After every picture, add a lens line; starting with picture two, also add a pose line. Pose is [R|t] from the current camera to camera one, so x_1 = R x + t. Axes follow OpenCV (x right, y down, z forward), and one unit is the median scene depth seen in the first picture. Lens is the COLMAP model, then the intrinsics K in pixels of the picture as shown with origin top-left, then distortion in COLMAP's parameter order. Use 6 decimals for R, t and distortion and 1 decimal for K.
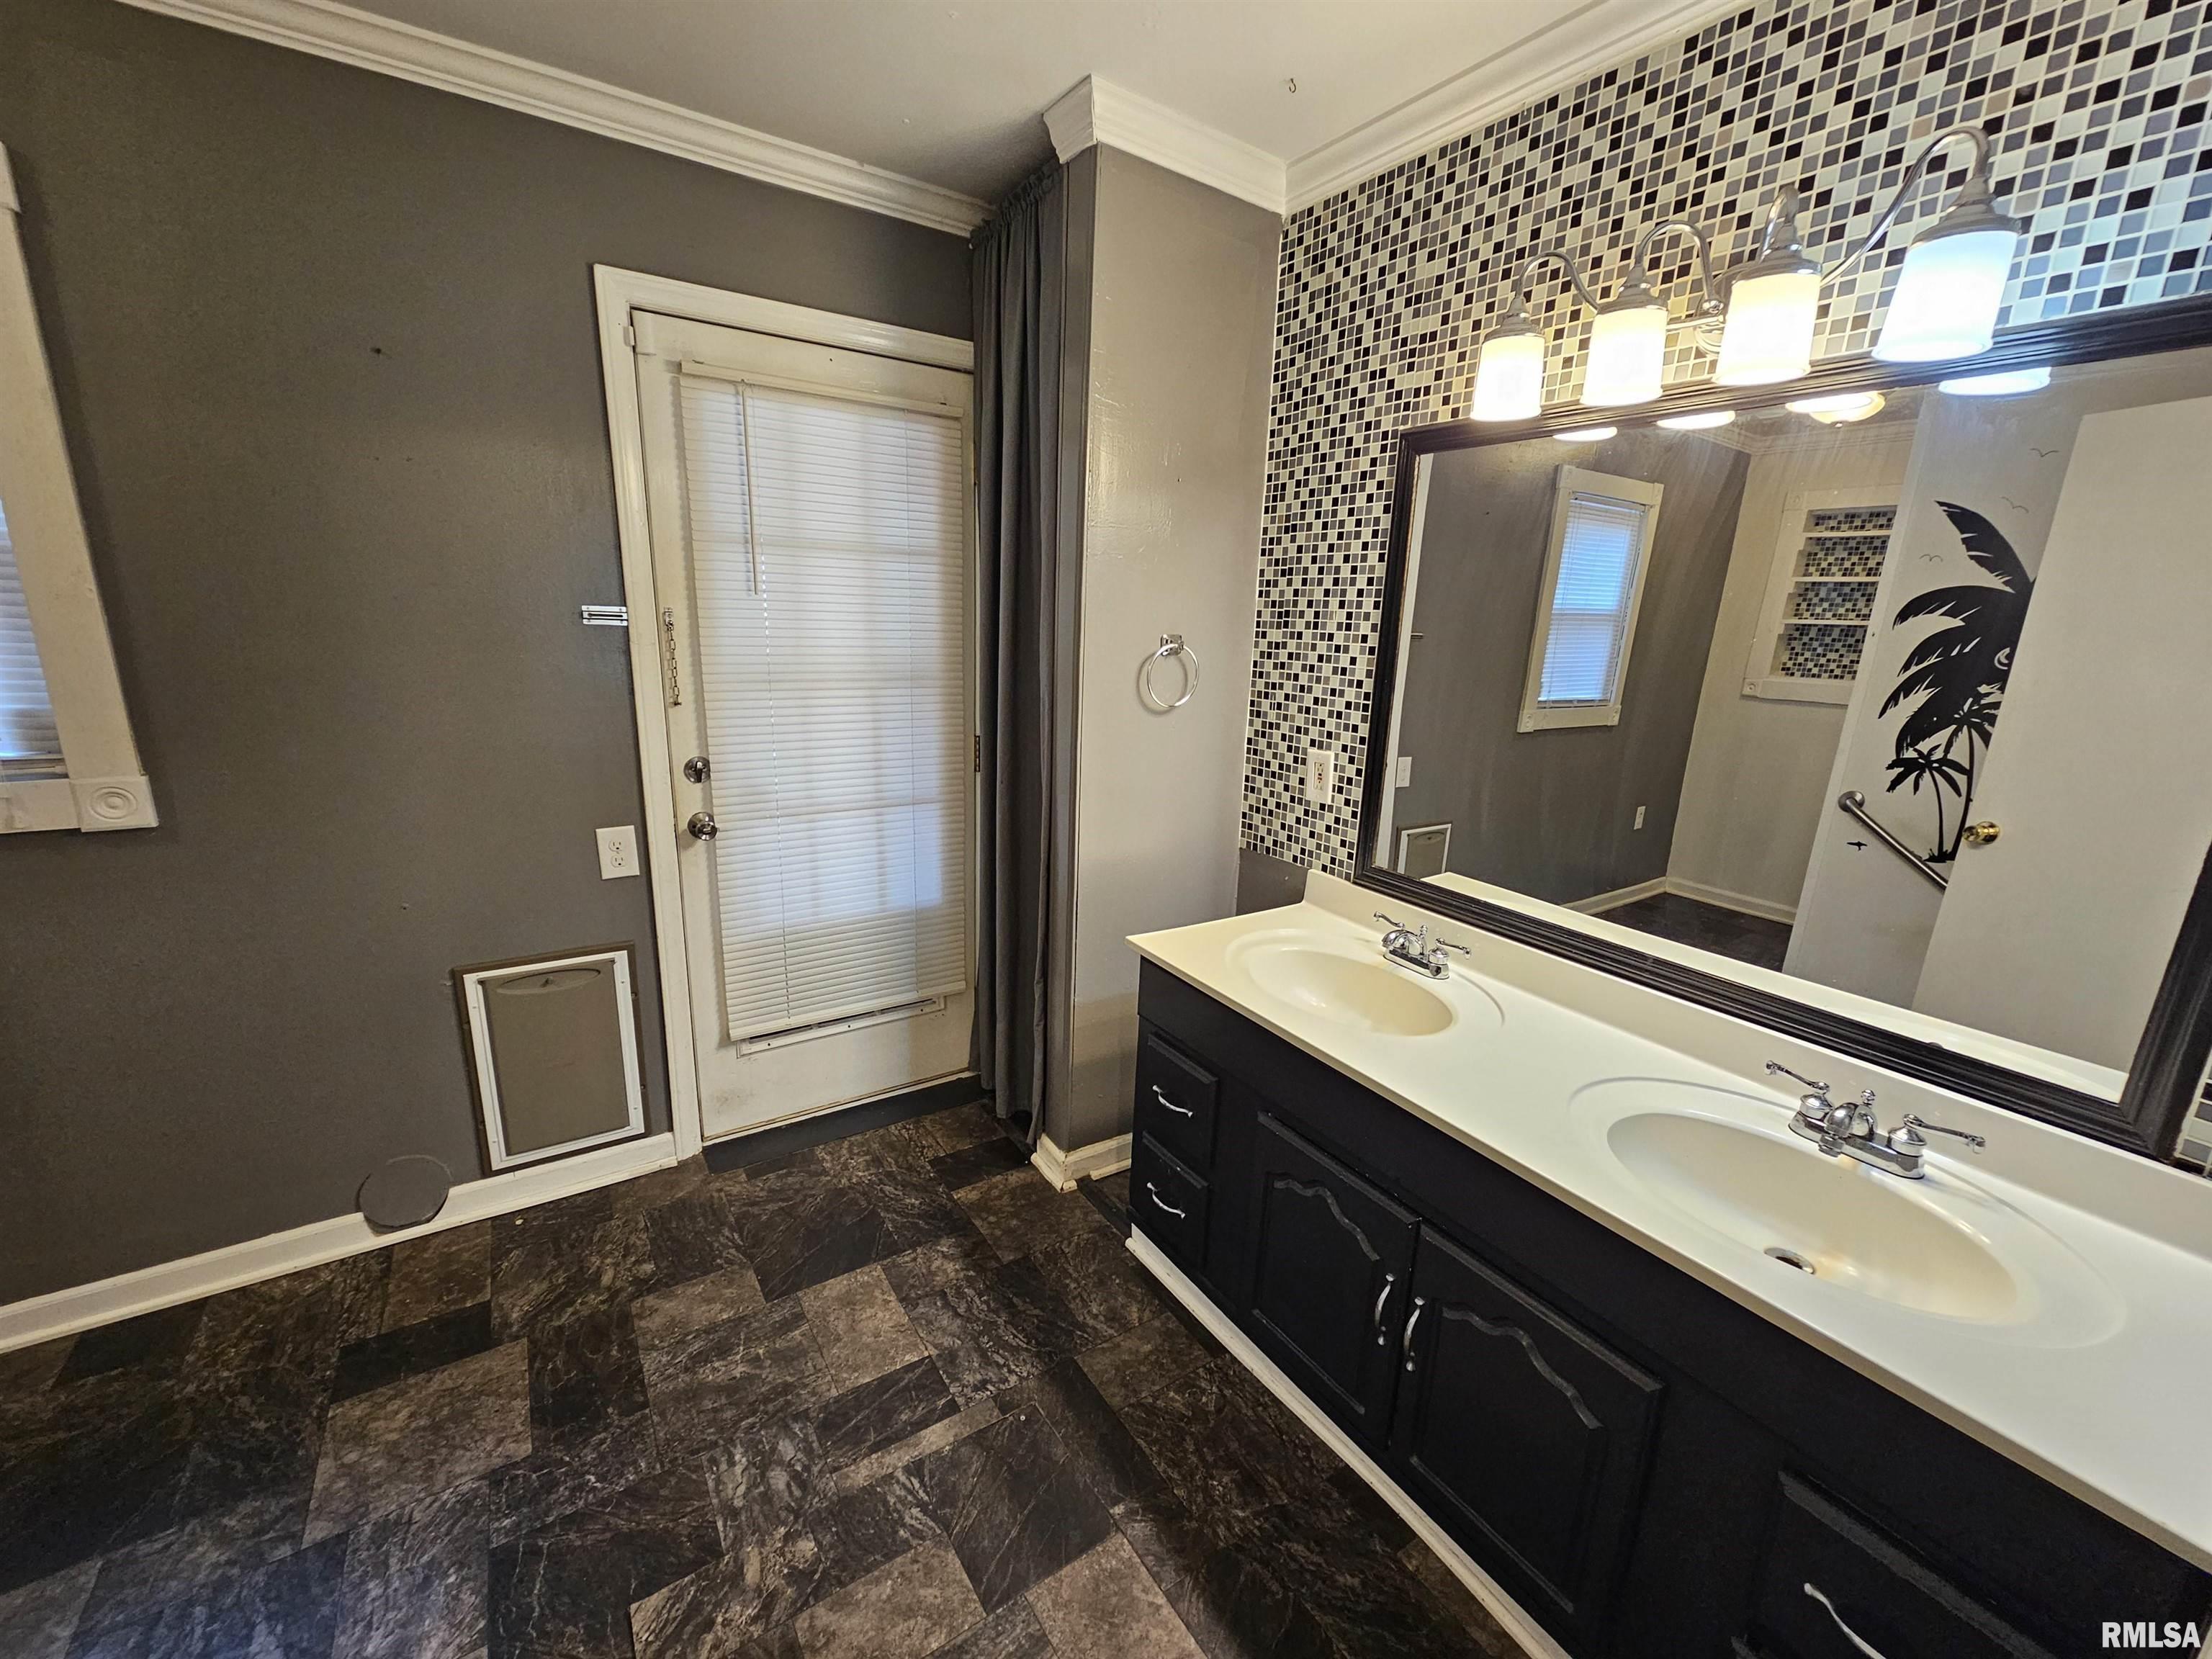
lens RADIAL K [[900.4, 0, 1107.4], [0, 900.4, 837.8], [0, 0, 1]] dist [0.001853, -0.000689]
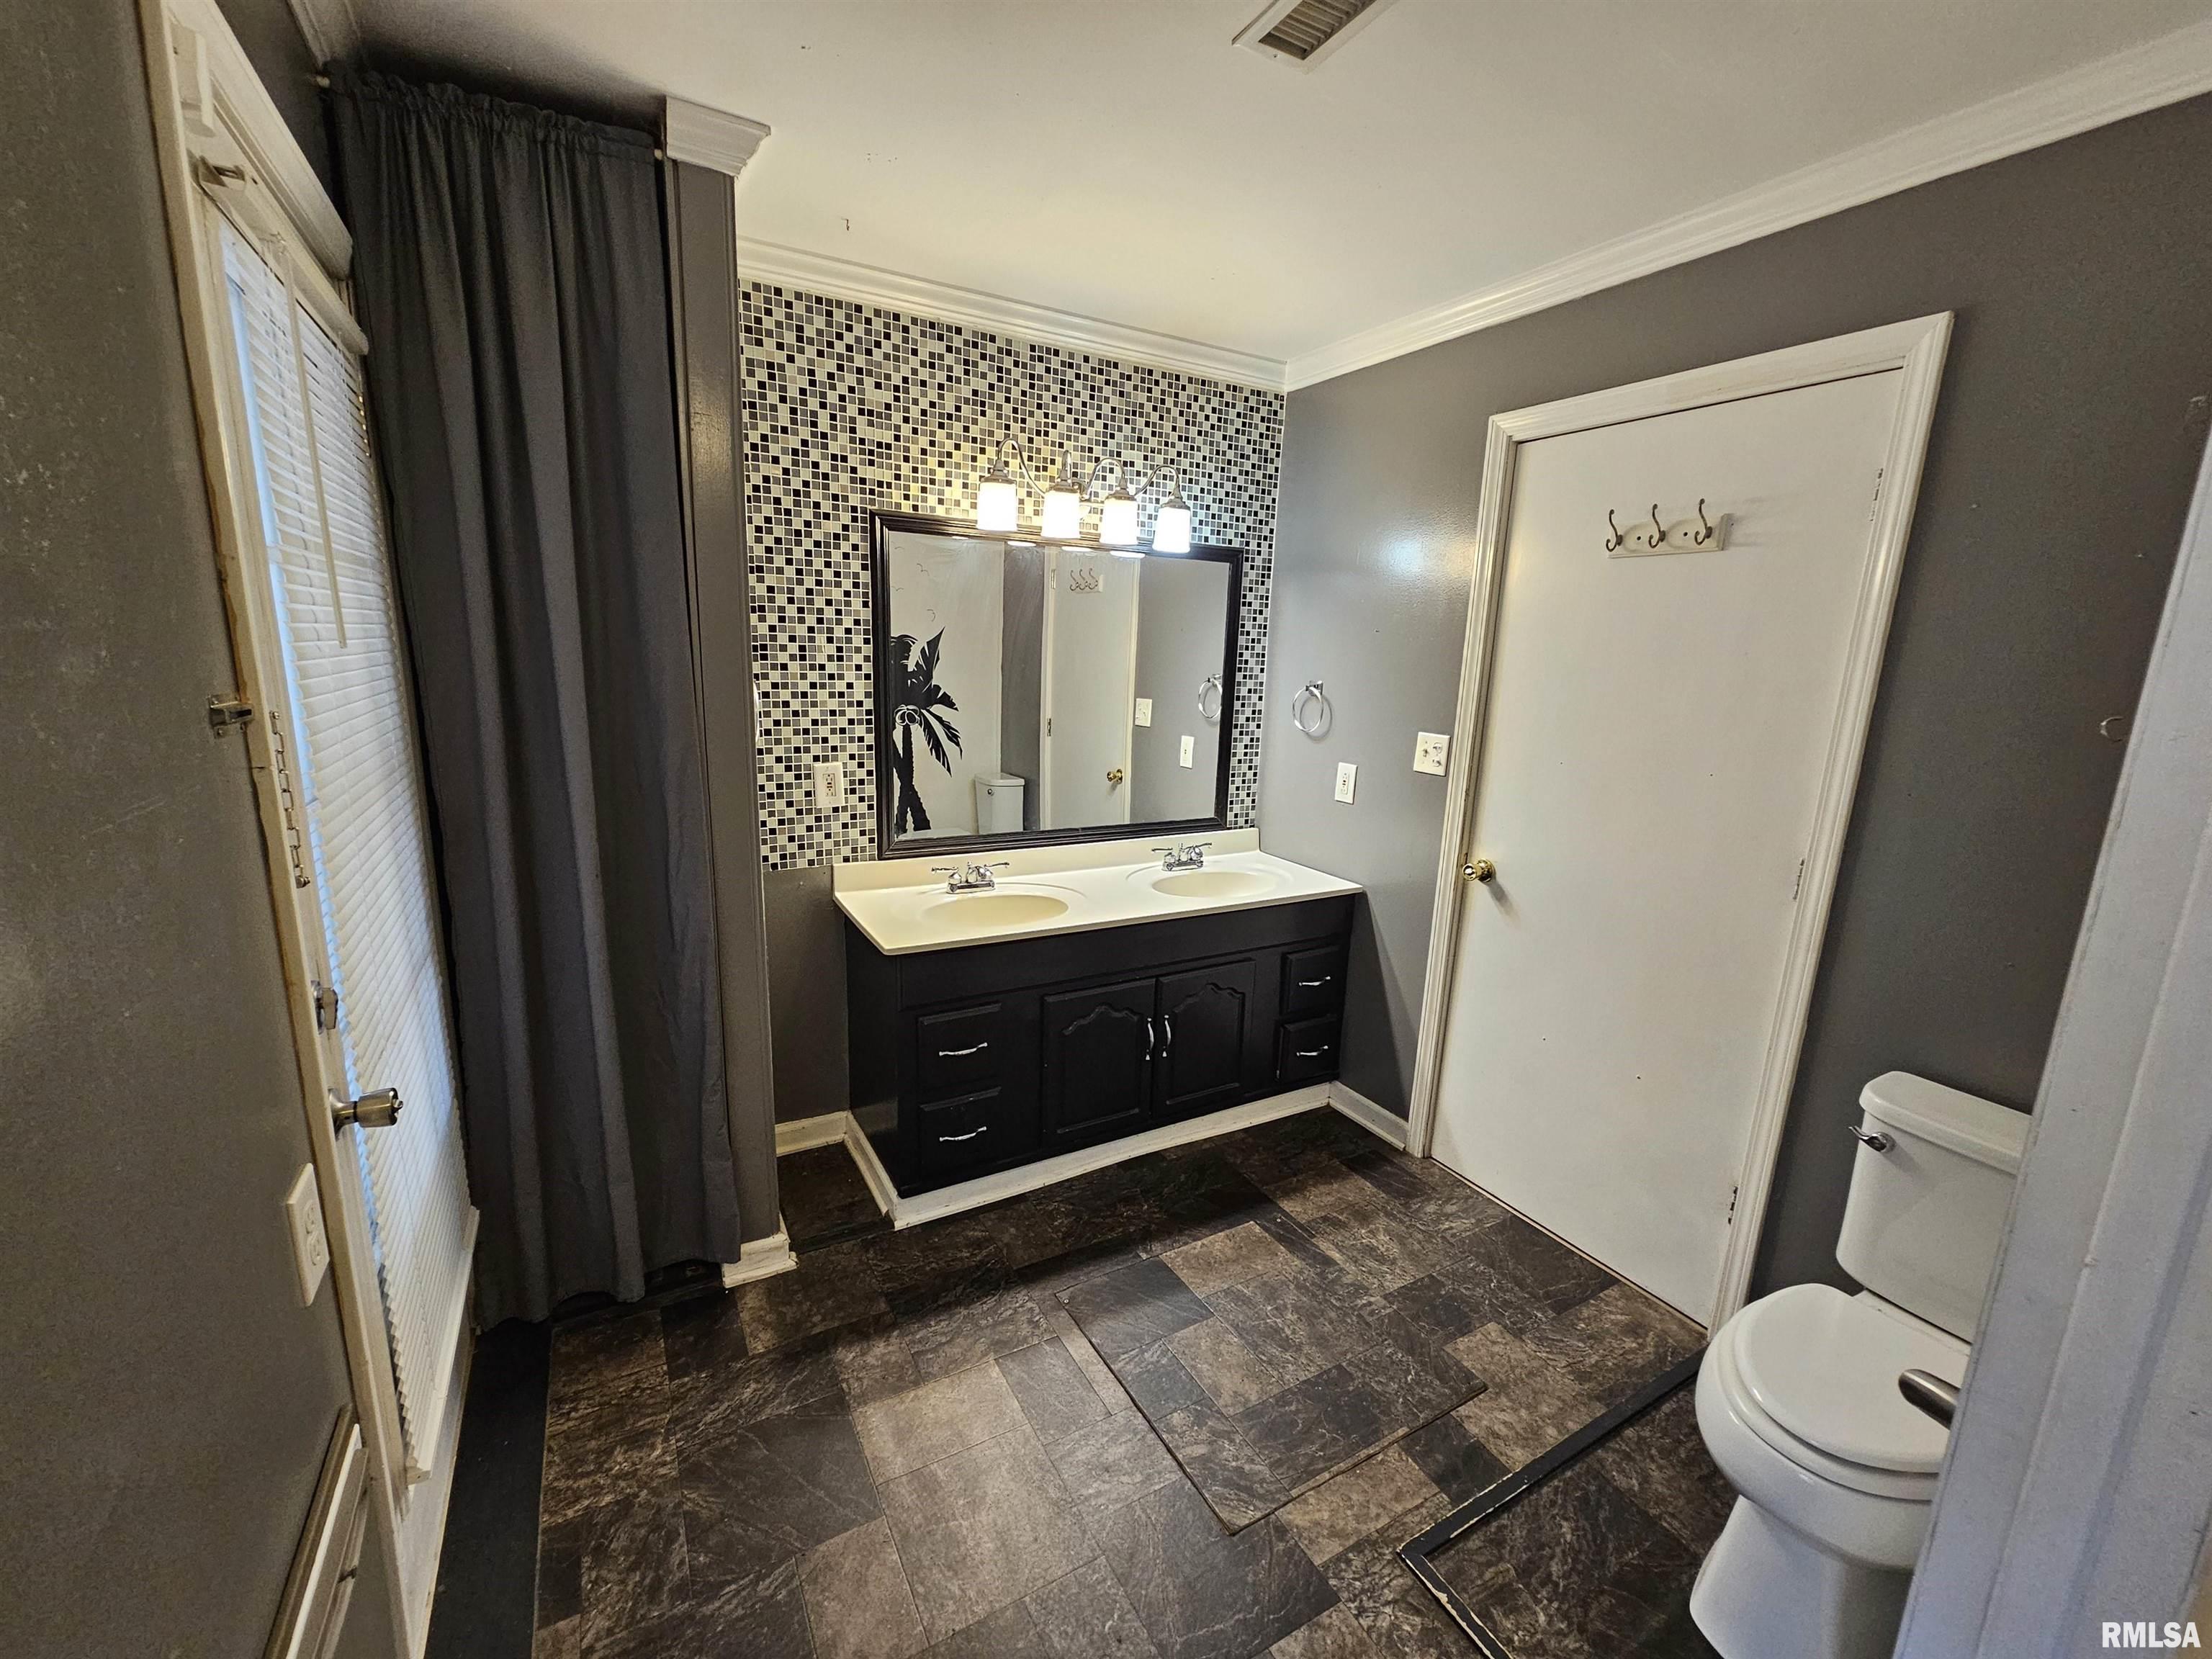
lens RADIAL K [[900.4, 0, 1119.7], [0, 900.4, 833.7], [0, 0, 1]] dist [0.001853, -0.000689]
pose [[0.069486, -0.240467, 0.968167, -0.976241], [0.212001, 0.951904, 0.221213, -0.205486], [-0.974796, 0.189881, 0.117123, 0.554924]]
